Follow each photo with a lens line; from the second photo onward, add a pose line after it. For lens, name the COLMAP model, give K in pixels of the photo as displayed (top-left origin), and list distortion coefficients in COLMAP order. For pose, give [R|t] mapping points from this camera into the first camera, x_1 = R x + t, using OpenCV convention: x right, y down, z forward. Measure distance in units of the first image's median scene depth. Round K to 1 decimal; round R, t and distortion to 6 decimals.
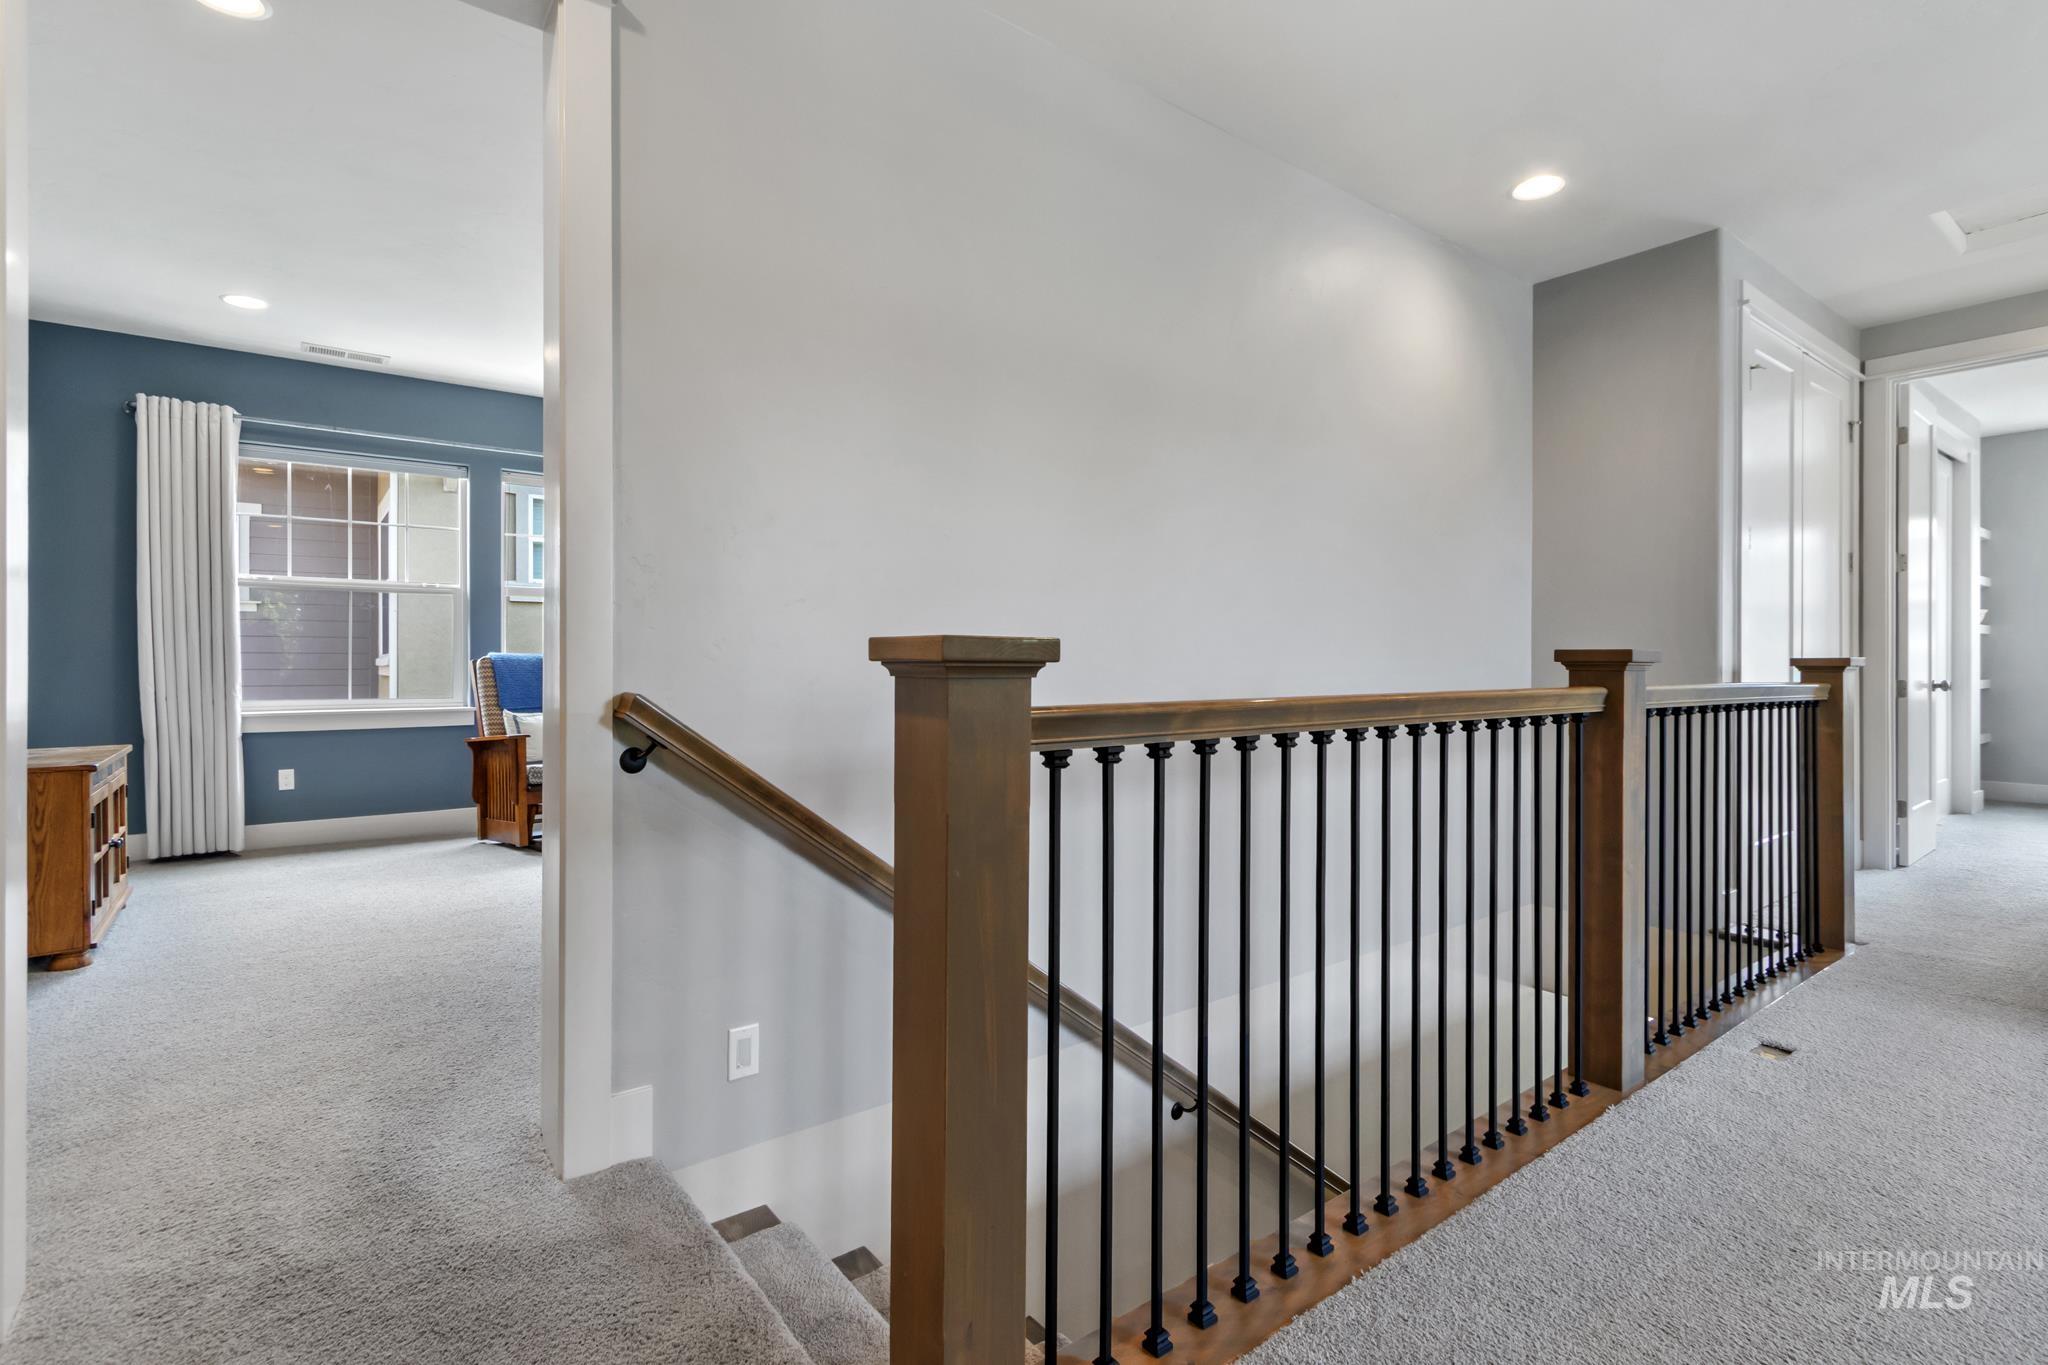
lens RADIAL K [[980.5, 0, 1024.0], [0, 980.5, 682.5], [0, 0, 1]] dist [0.000152, -0.000161]
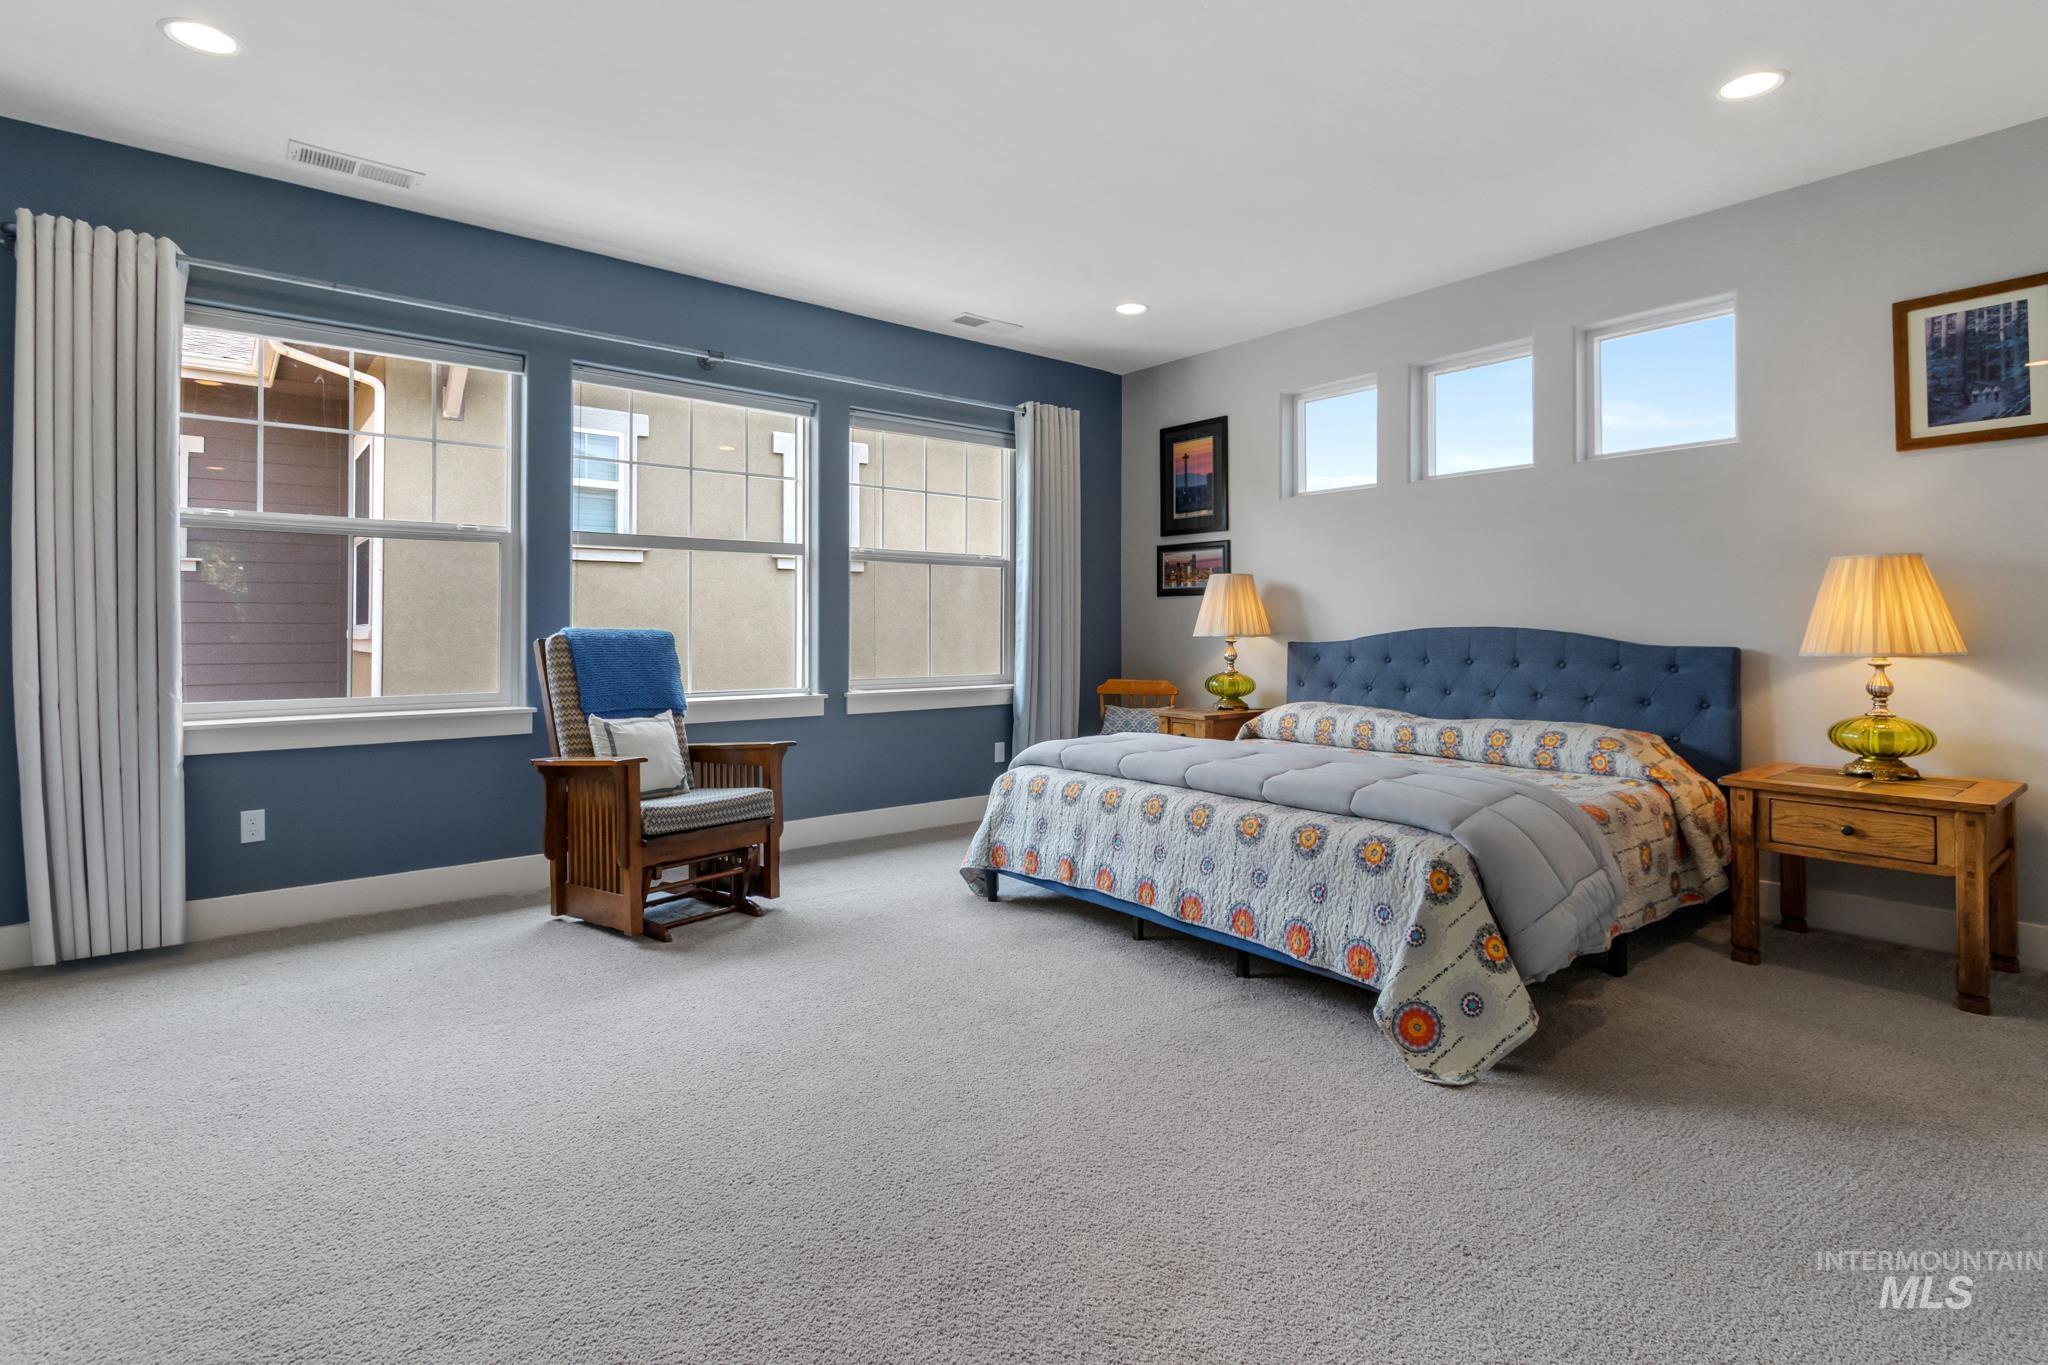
lens RADIAL K [[998.0, 0, 1023.5], [0, 998.0, 632.3], [0, 0, 1]] dist [-0.000664, -0.000321]
pose [[0.999416, 0.000121, 0.034175, -0.273612], [0.000443, 0.999864, -0.016488, -0.017126], [-0.034172, 0.016494, 0.999280, 0.332061]]
